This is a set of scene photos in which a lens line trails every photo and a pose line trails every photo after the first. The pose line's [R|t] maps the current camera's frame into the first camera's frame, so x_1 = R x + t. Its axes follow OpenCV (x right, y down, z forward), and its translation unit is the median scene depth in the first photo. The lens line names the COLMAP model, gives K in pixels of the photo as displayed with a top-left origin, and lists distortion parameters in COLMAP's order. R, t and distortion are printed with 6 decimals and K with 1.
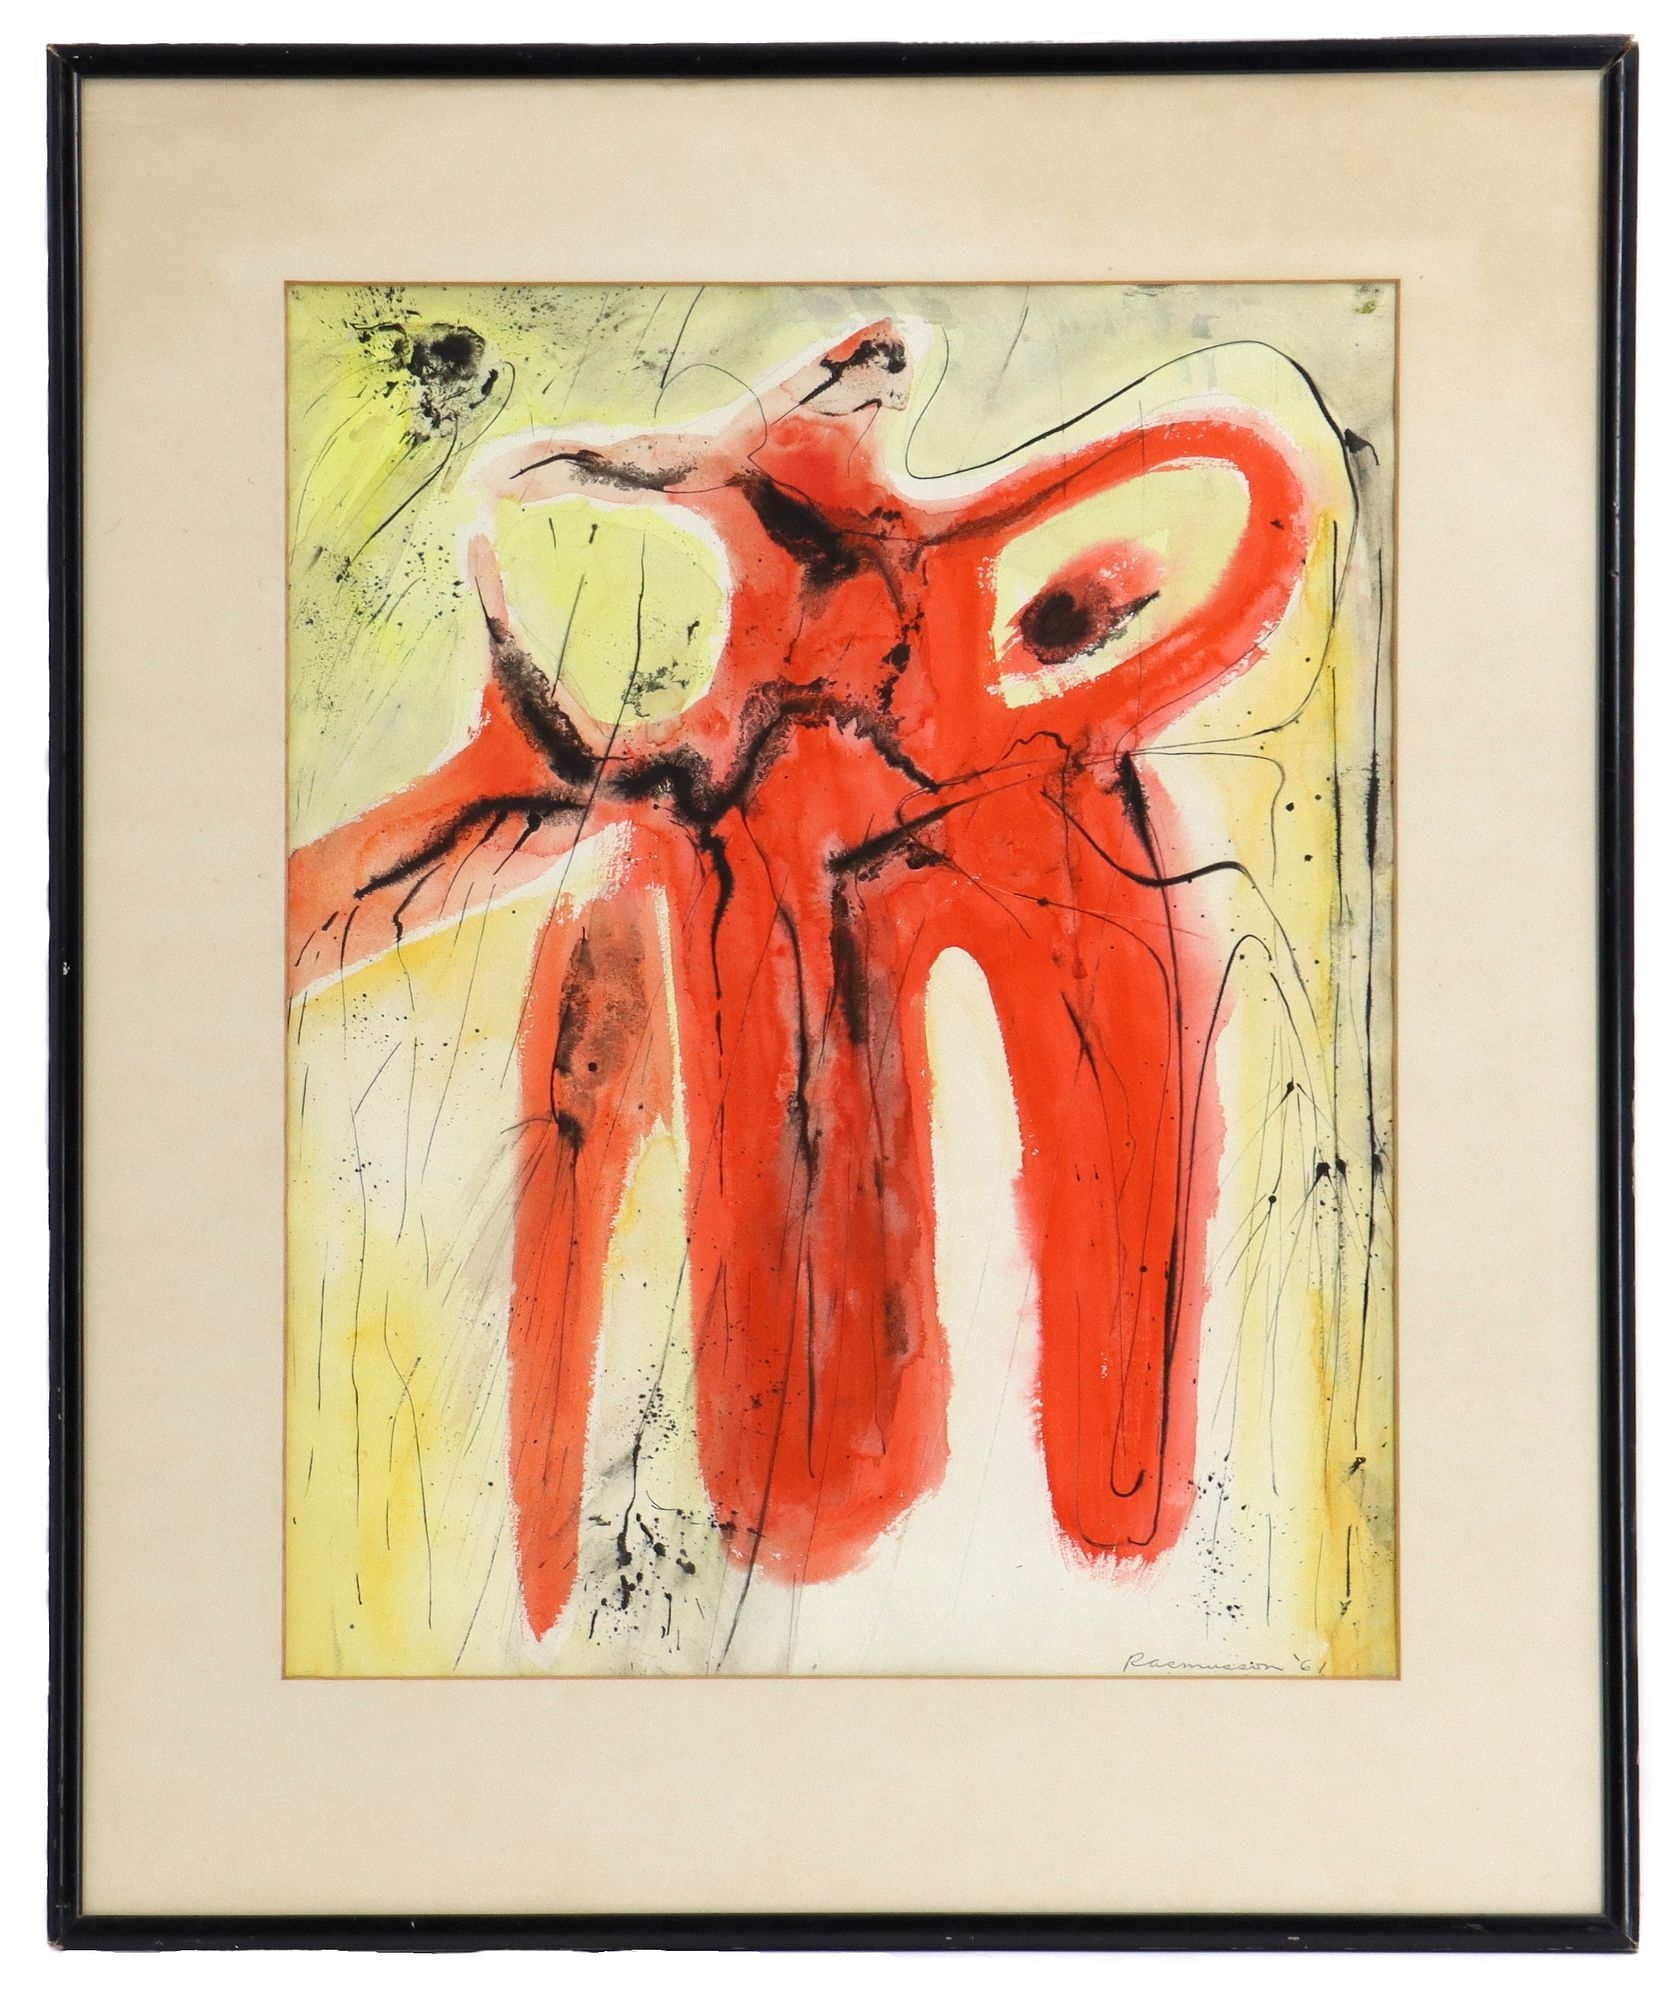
lens RADIAL K [[6298.0, 0, 838.4], [0, 6298.0, 1000.5], [0, 0, 1]] dist [0.253317, 0.000000]
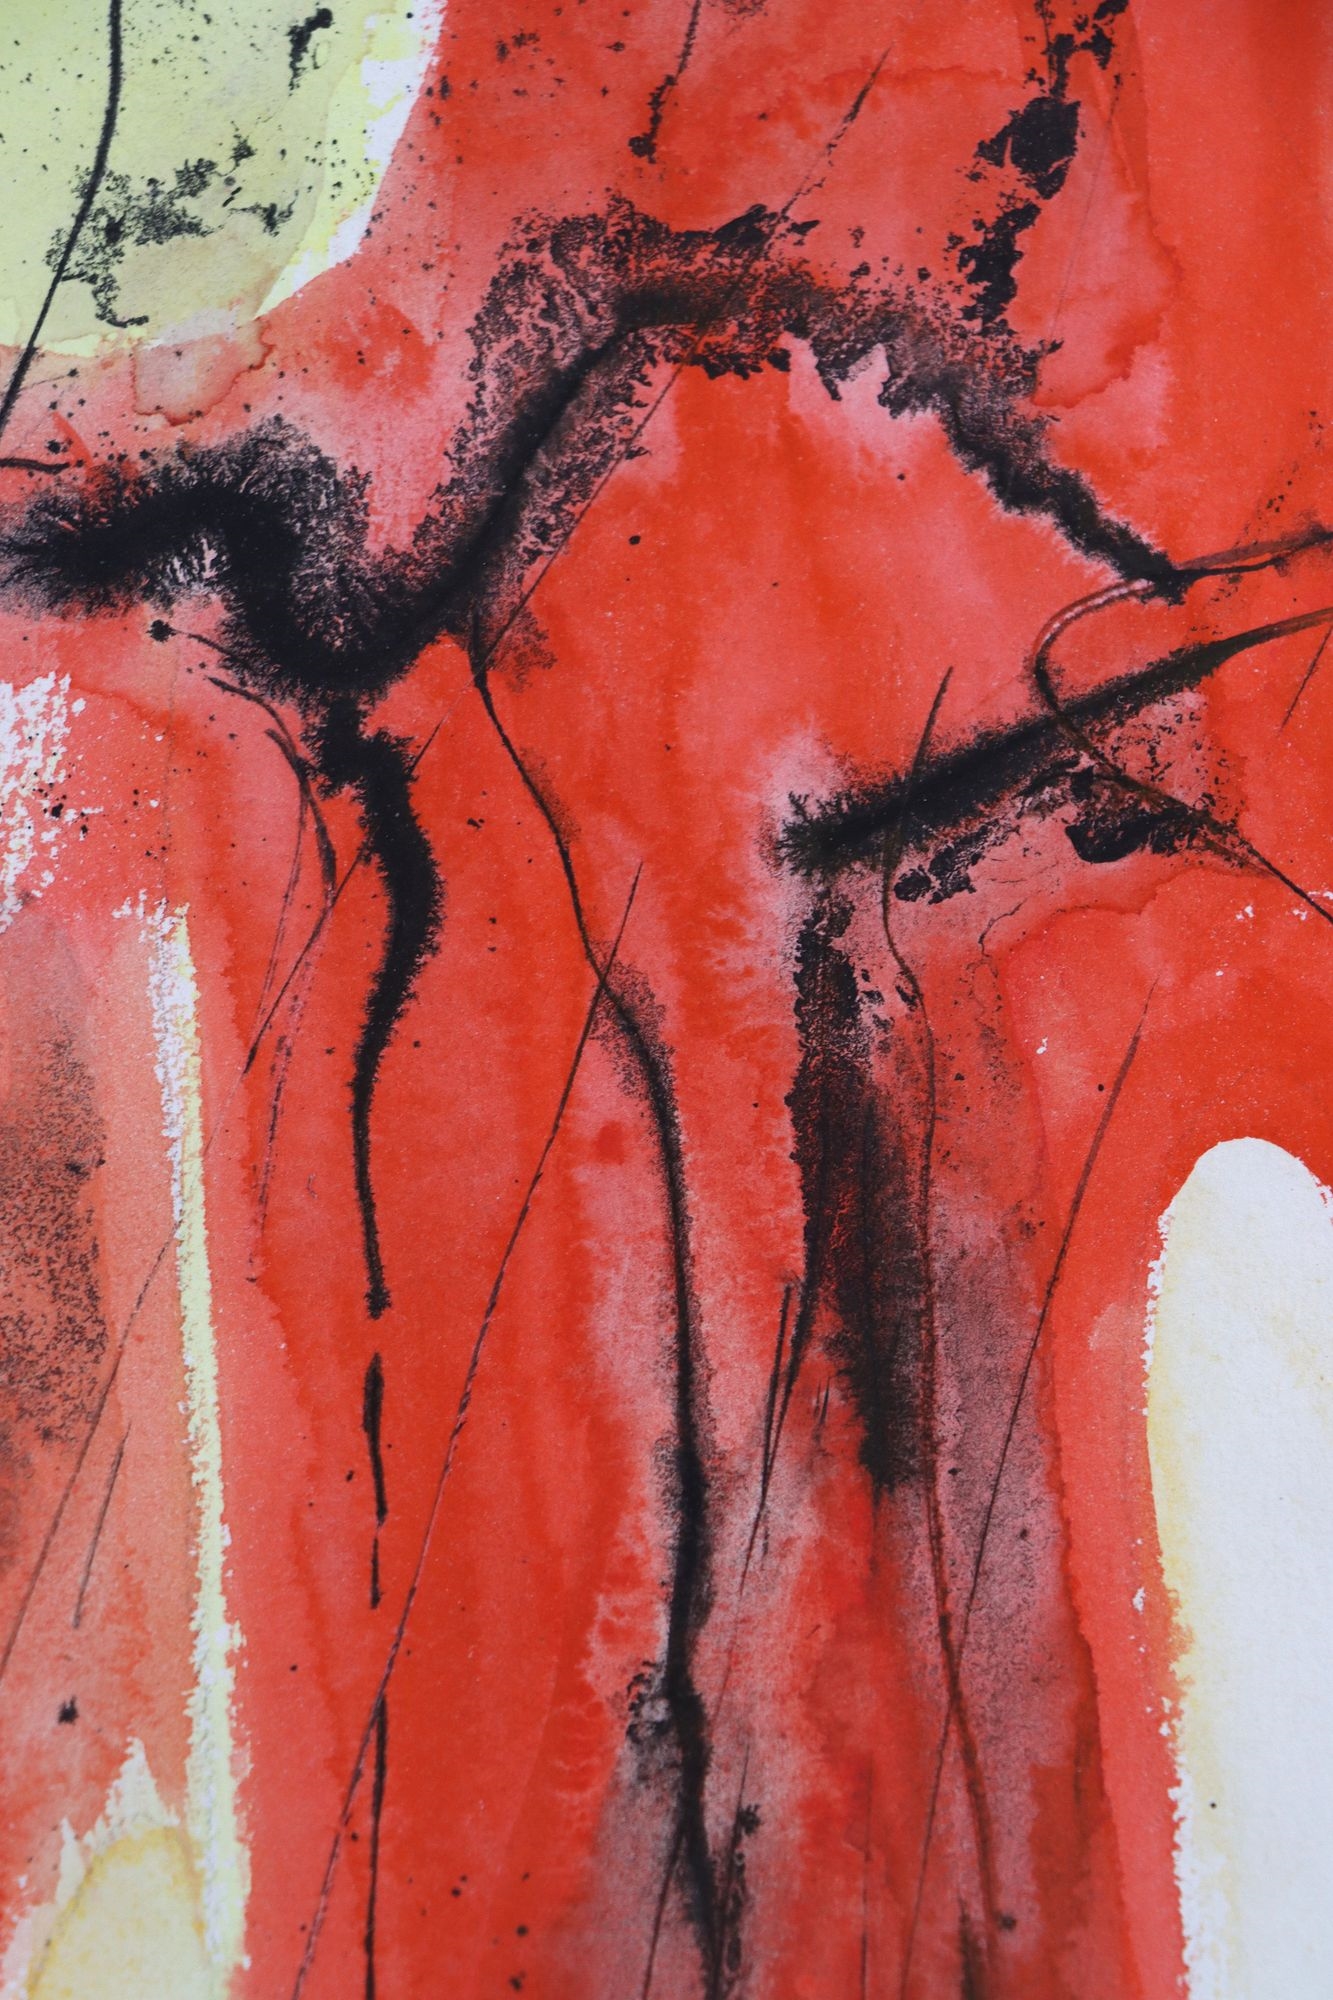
lens RADIAL K [[1678.3, 0, 668.0], [0, 1678.3, 997.1], [0, 0, 1]] dist [0.020631, -0.001065]
pose [[0.970312, -0.010044, -0.241646, 0.011578], [-0.015799, 0.994371, -0.104773, -0.006612], [0.241339, 0.105480, 0.964691, 0.931131]]
